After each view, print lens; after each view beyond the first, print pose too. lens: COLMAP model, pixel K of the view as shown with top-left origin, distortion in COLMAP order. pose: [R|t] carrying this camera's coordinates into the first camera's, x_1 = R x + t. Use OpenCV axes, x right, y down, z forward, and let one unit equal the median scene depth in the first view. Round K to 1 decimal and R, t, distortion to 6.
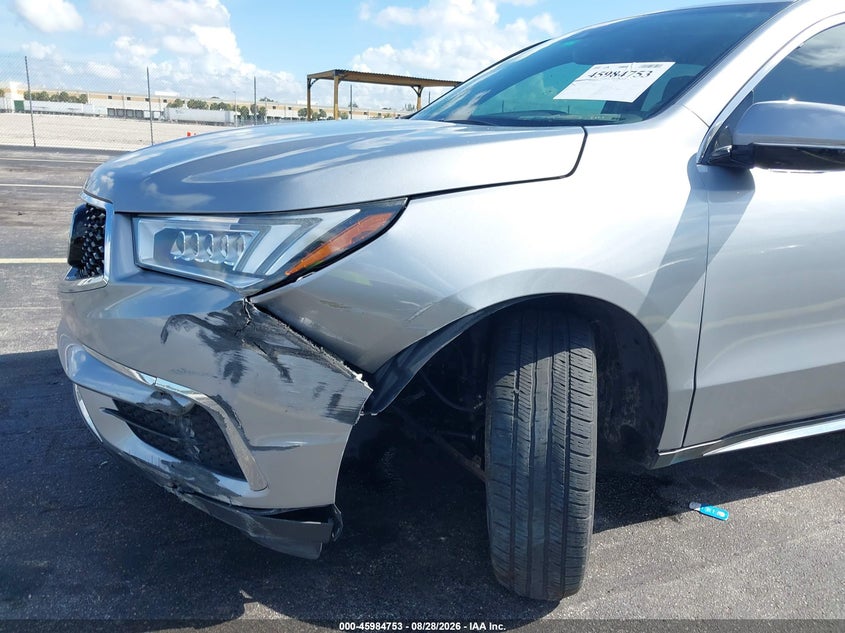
lens RADIAL K [[646.9, 0, 400.0], [0, 646.9, 320.7], [0, 0, 1]] dist [-0.013633, 0.001126]
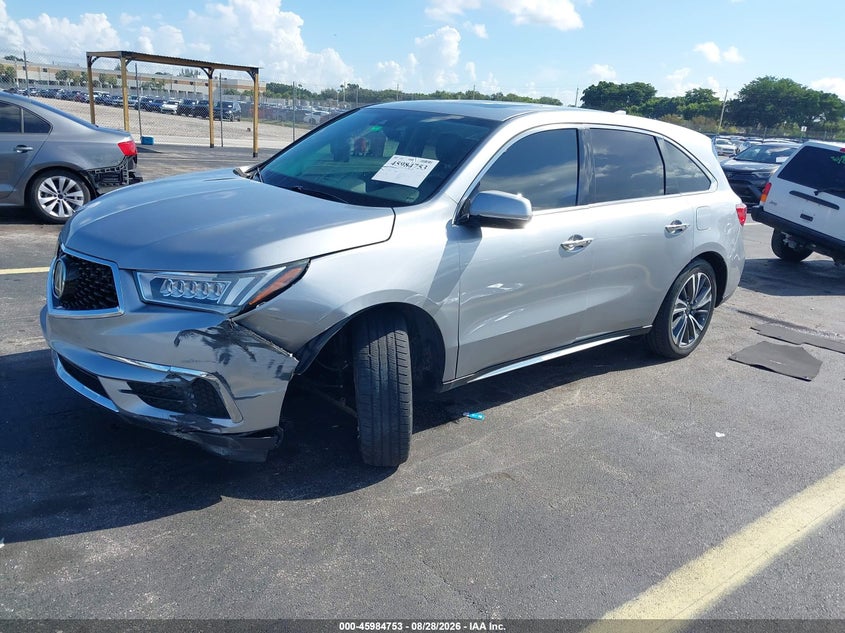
lens RADIAL K [[646.9, 0, 426.3], [0, 646.9, 319.2], [0, 0, 1]] dist [-0.013633, 0.001126]
pose [[0.939382, -0.074184, 0.334750, -0.235133], [0.061930, 0.996966, 0.047146, -0.062090], [-0.337232, -0.023557, 0.941127, -0.680467]]
